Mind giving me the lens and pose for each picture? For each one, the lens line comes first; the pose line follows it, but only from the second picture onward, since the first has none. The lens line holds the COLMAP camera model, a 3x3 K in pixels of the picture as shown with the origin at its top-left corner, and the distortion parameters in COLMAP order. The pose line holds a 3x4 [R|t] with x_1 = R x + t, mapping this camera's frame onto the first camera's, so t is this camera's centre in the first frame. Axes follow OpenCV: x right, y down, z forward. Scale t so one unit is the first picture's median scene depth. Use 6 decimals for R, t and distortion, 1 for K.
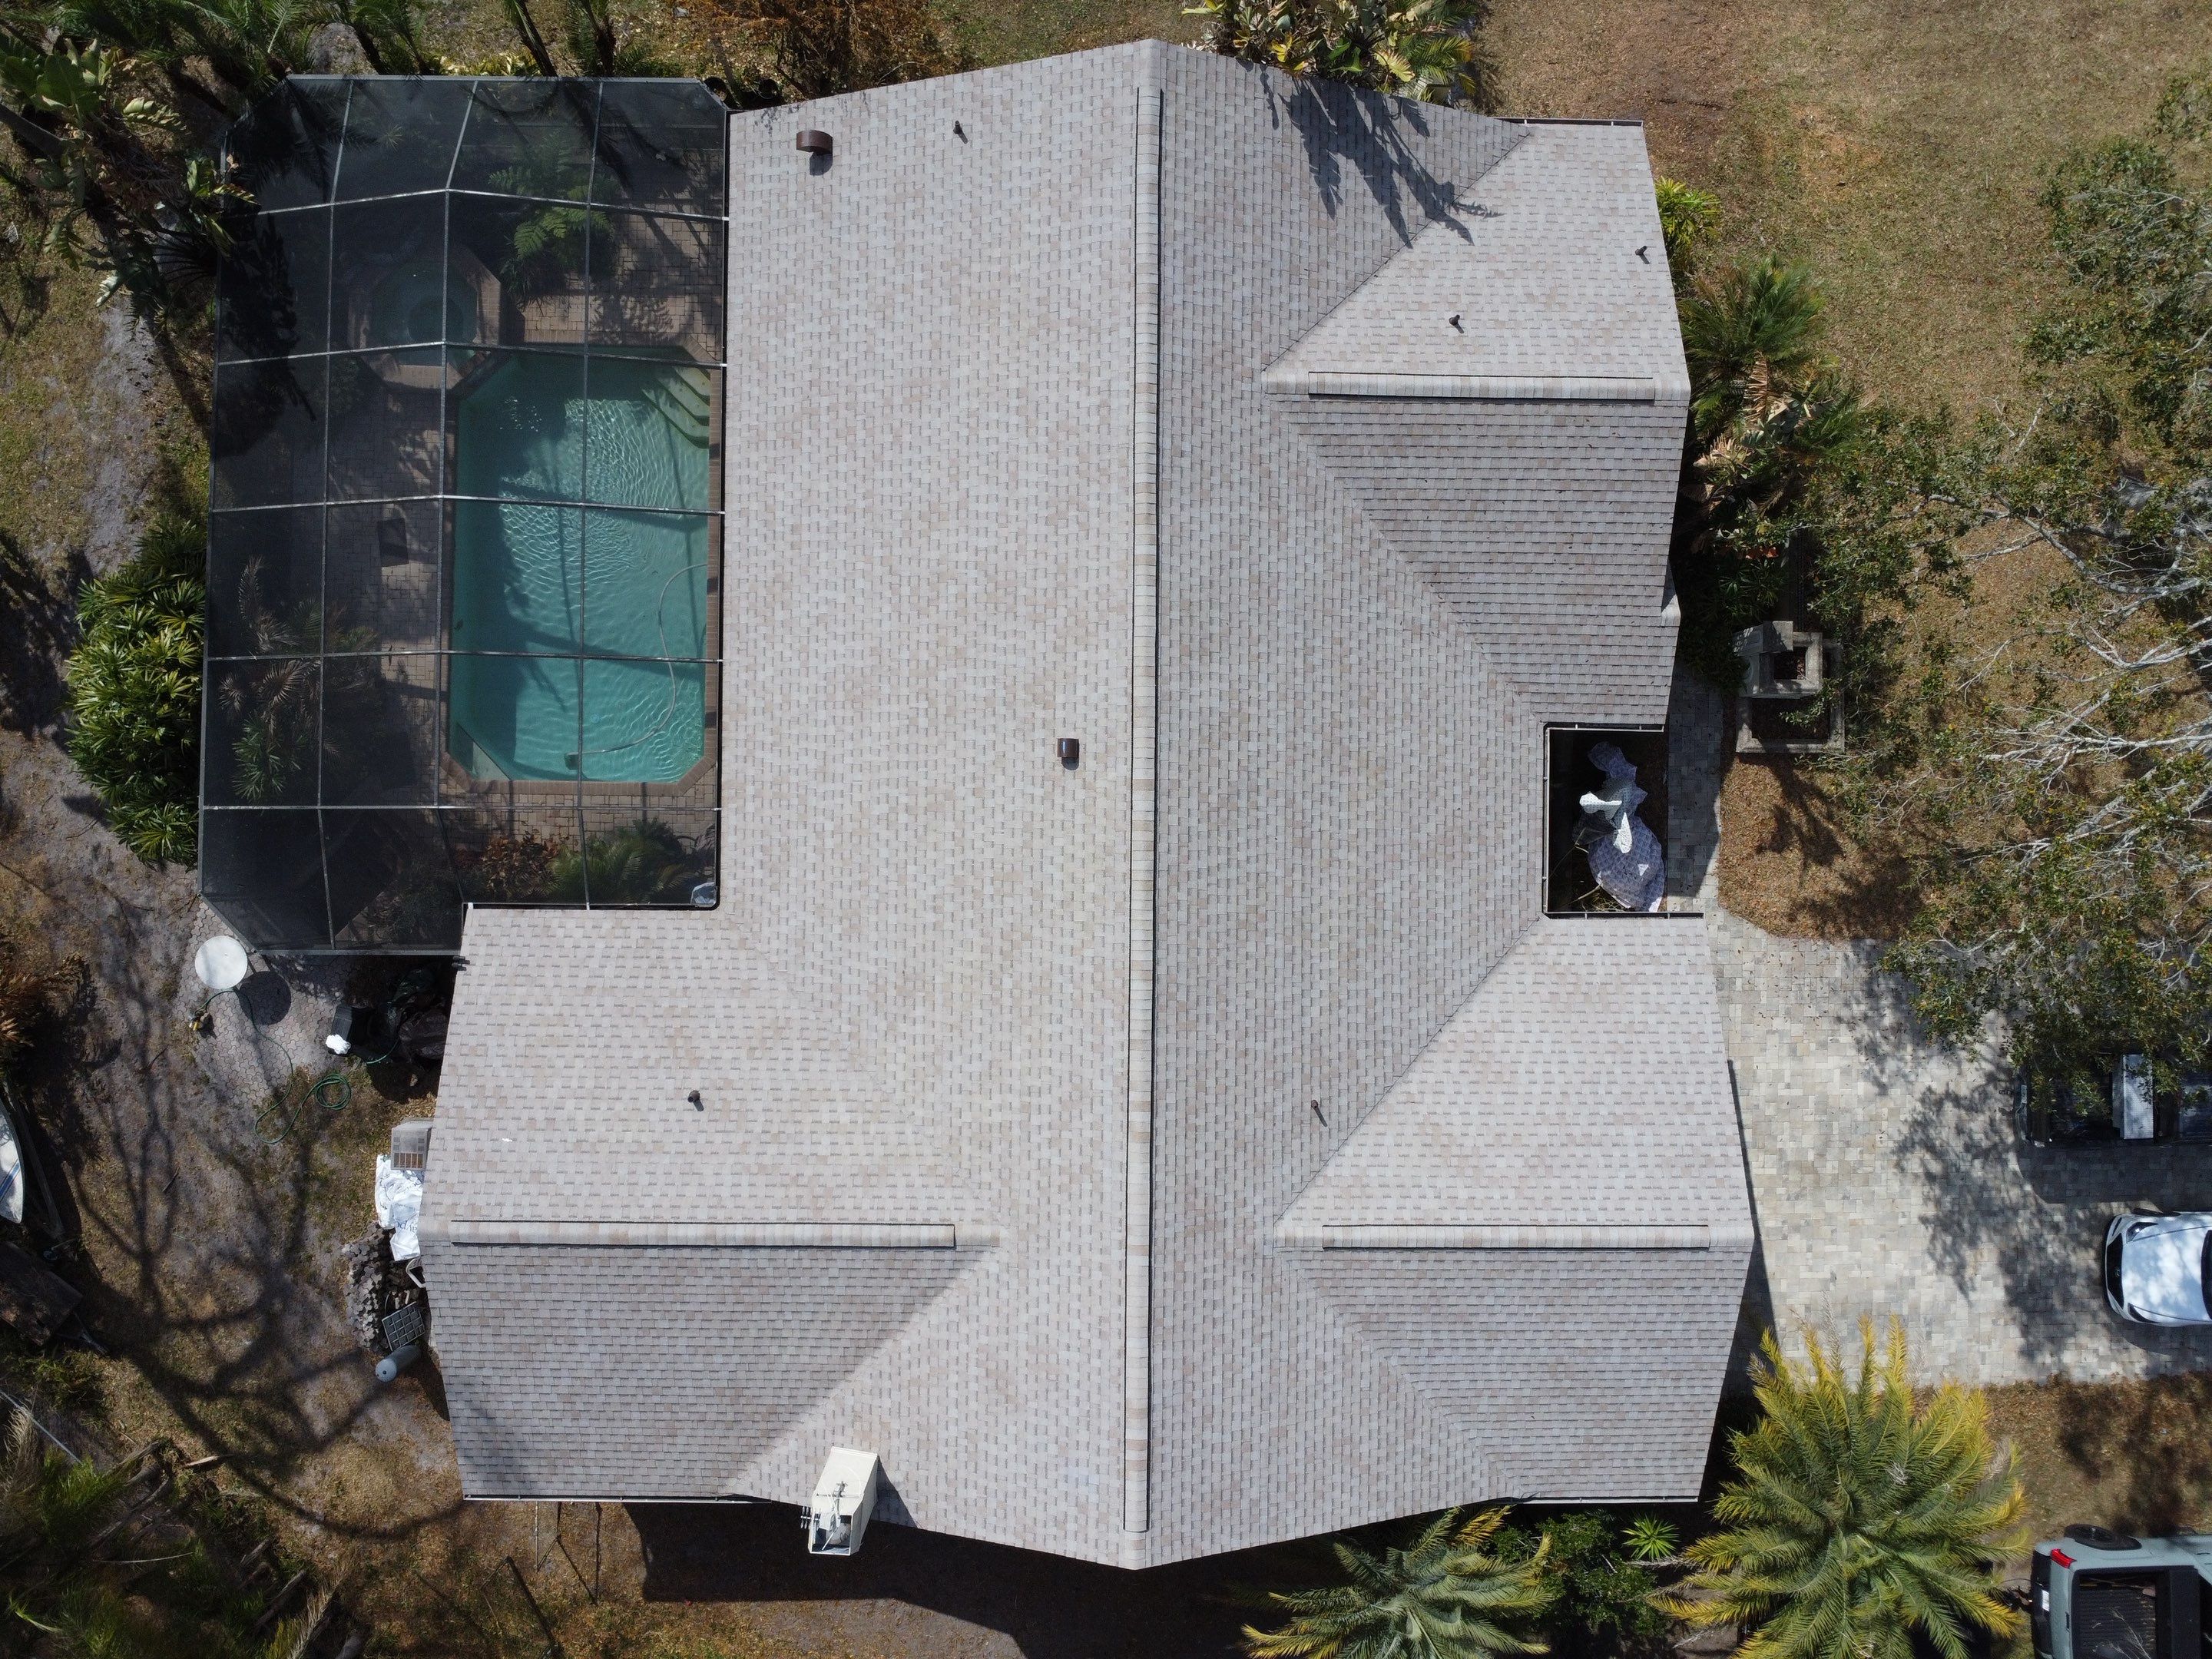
lens RADIAL K [[1602.3, 0, 1089.0], [0, 1602.3, 814.2], [0, 0, 1]] dist [-0.027893, -0.009559]
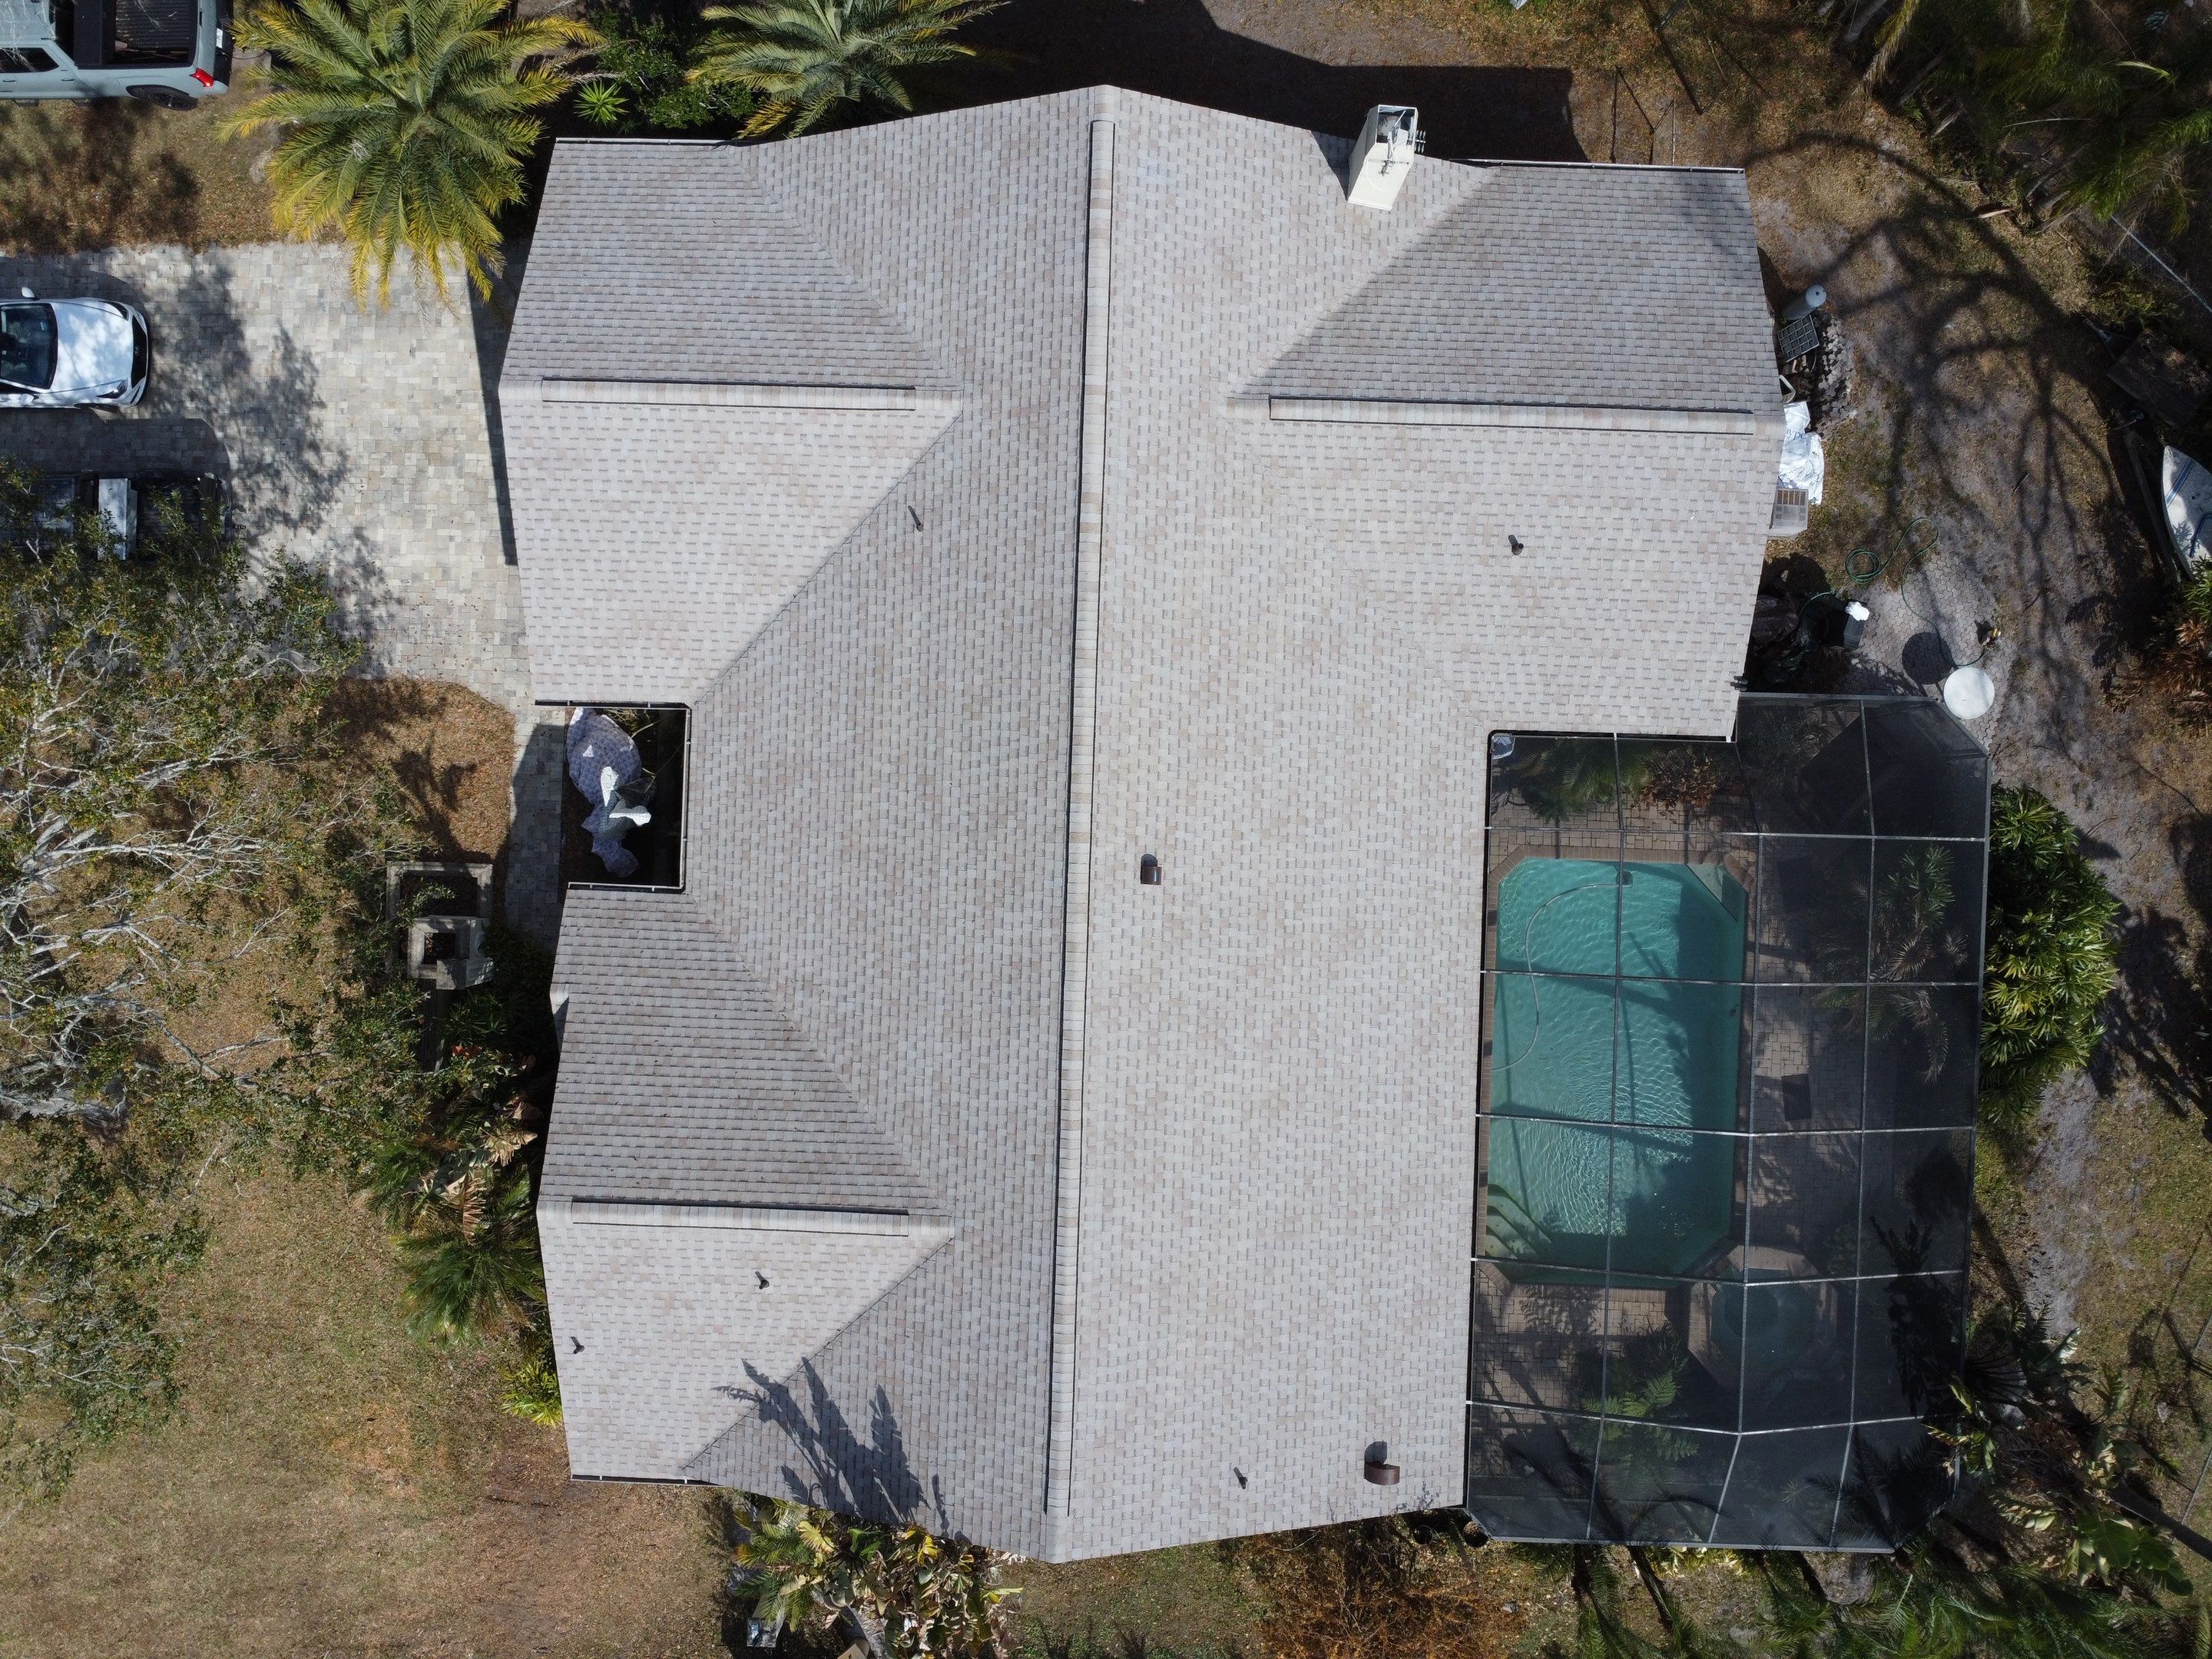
lens RADIAL K [[1602.3, 0, 1098.7], [0, 1602.3, 823.6], [0, 0, 1]] dist [-0.027893, -0.009559]
pose [[-0.999731, -0.023017, -0.002725, 0.022655], [0.022972, -0.999612, 0.015733, -0.023470], [-0.003087, 0.015667, 0.999873, -0.032656]]
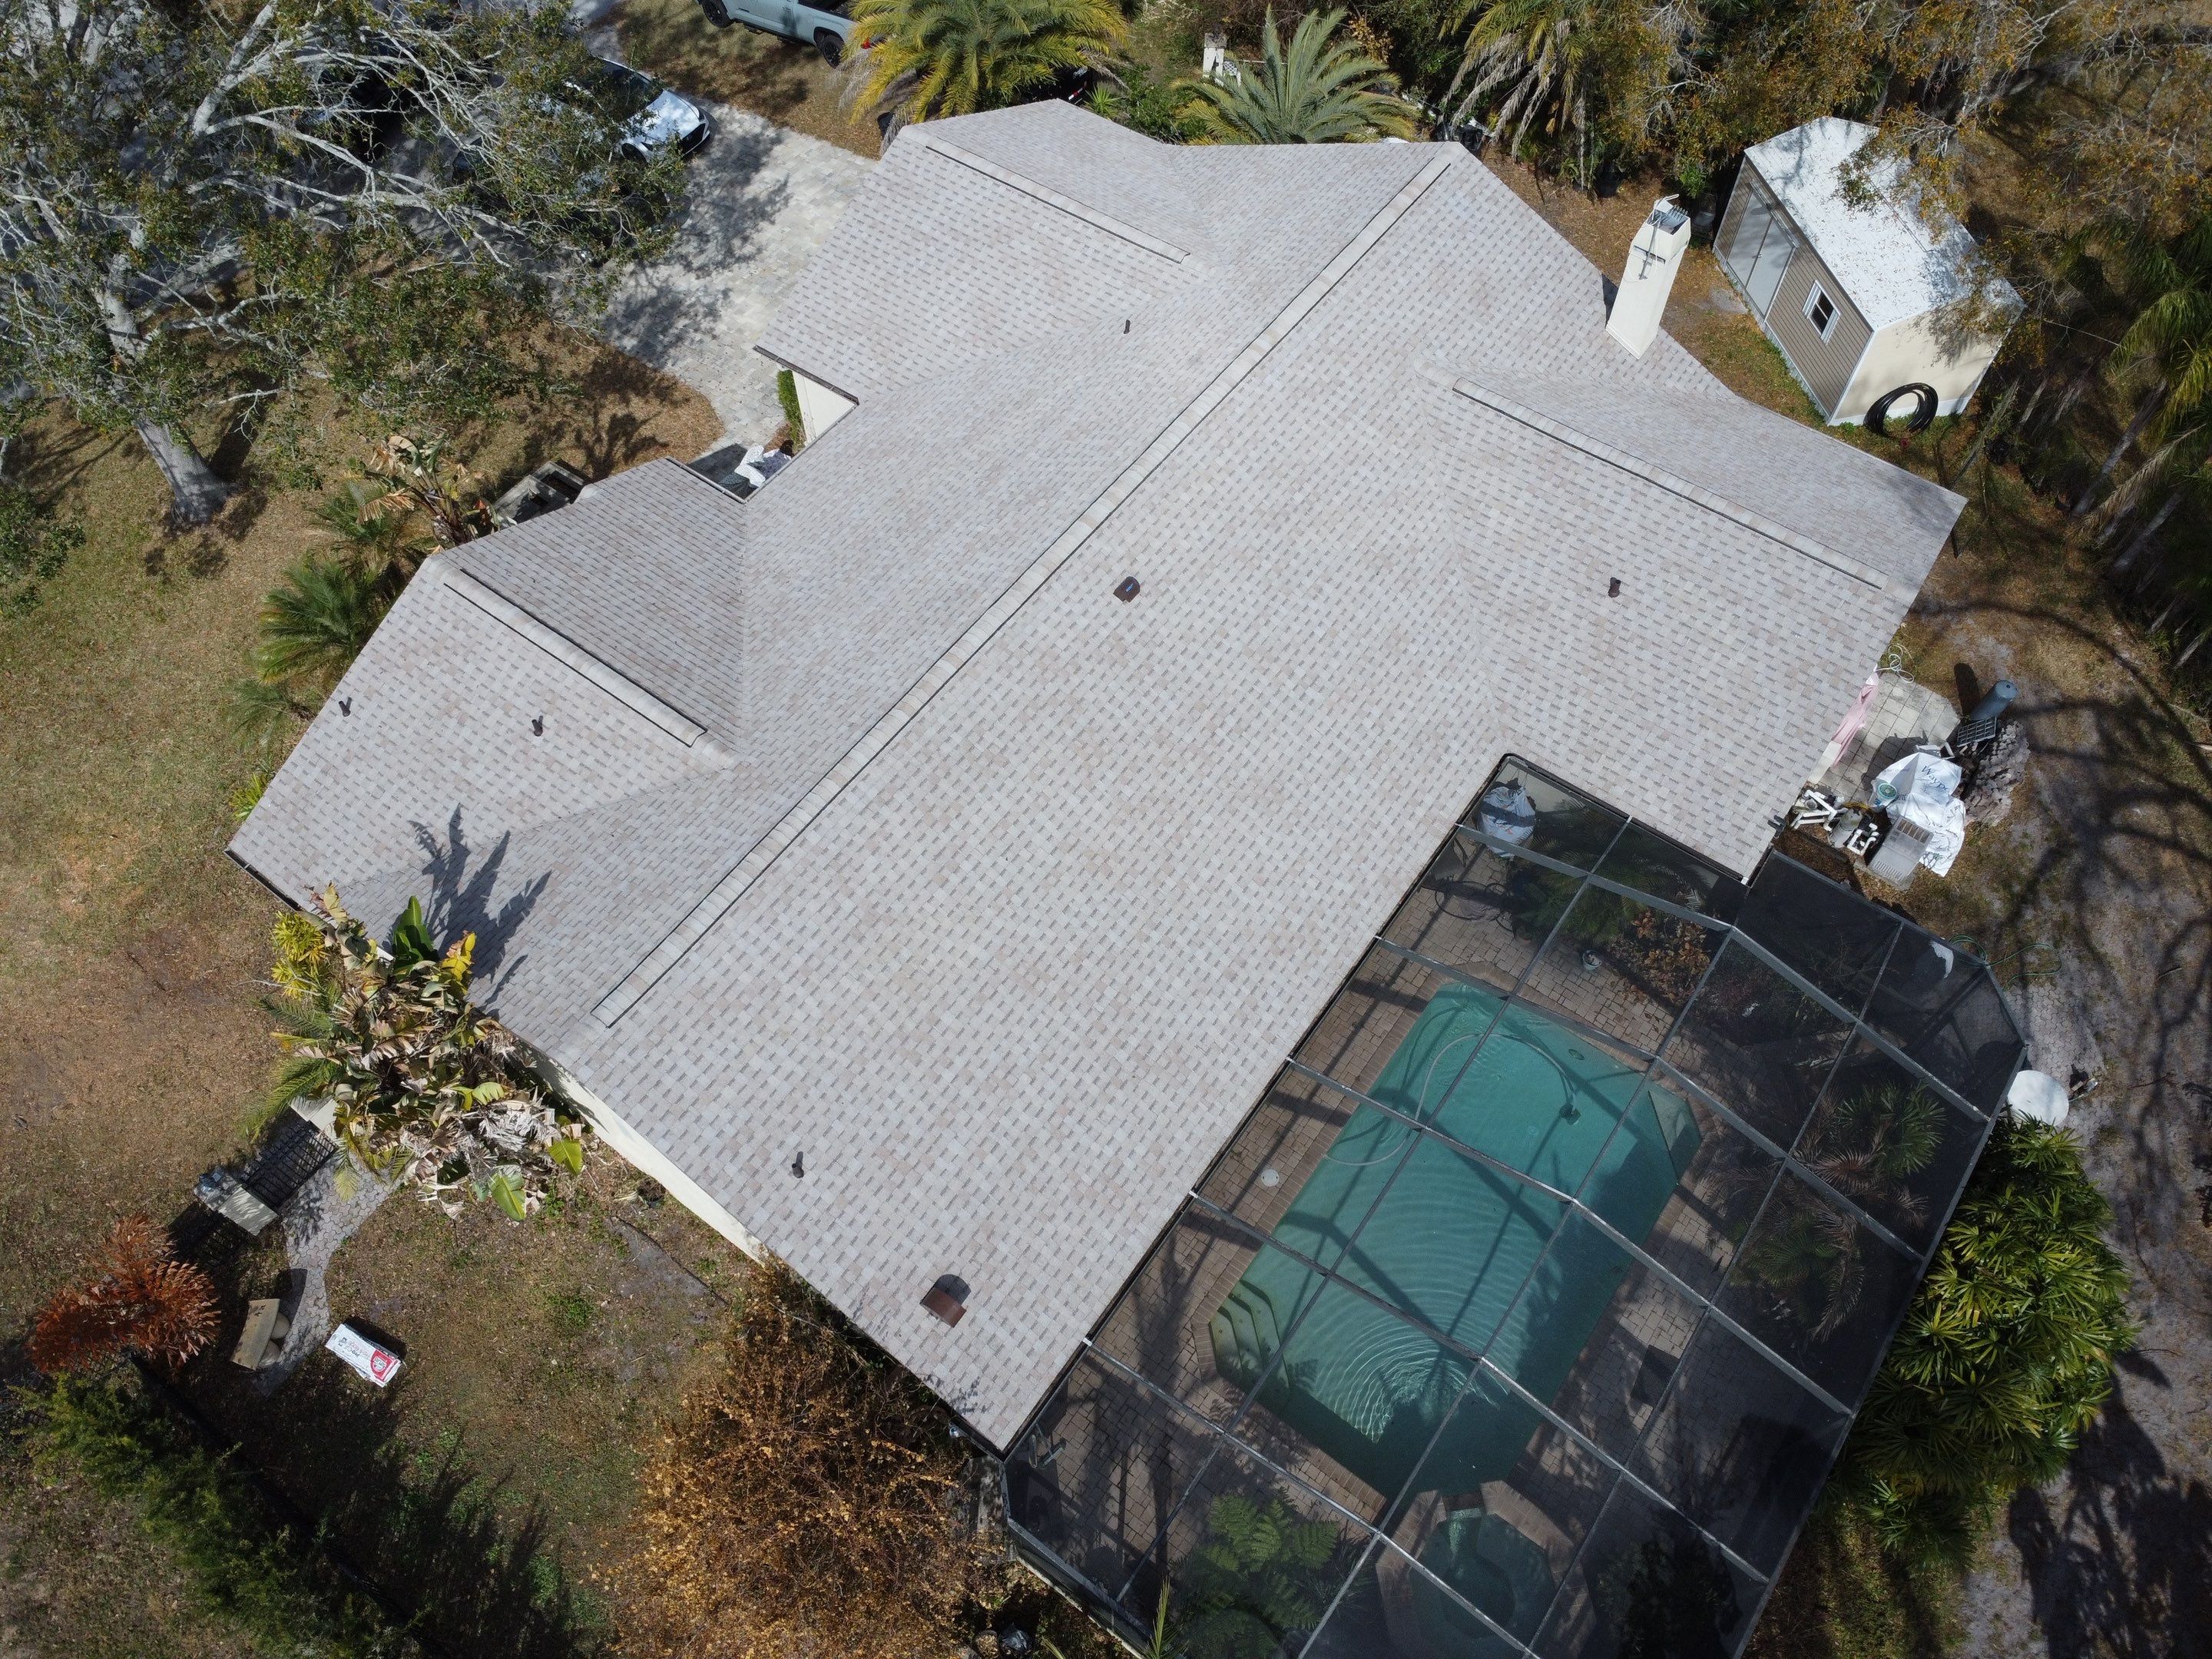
lens RADIAL K [[1602.3, 0, 1093.6], [0, 1602.3, 826.6], [0, 0, 1]] dist [-0.027893, -0.009559]
pose [[-0.812861, -0.500792, 0.297431, -0.348614], [0.582247, -0.684884, 0.438090, -0.561479], [-0.015686, 0.529284, 0.848299, 0.206604]]
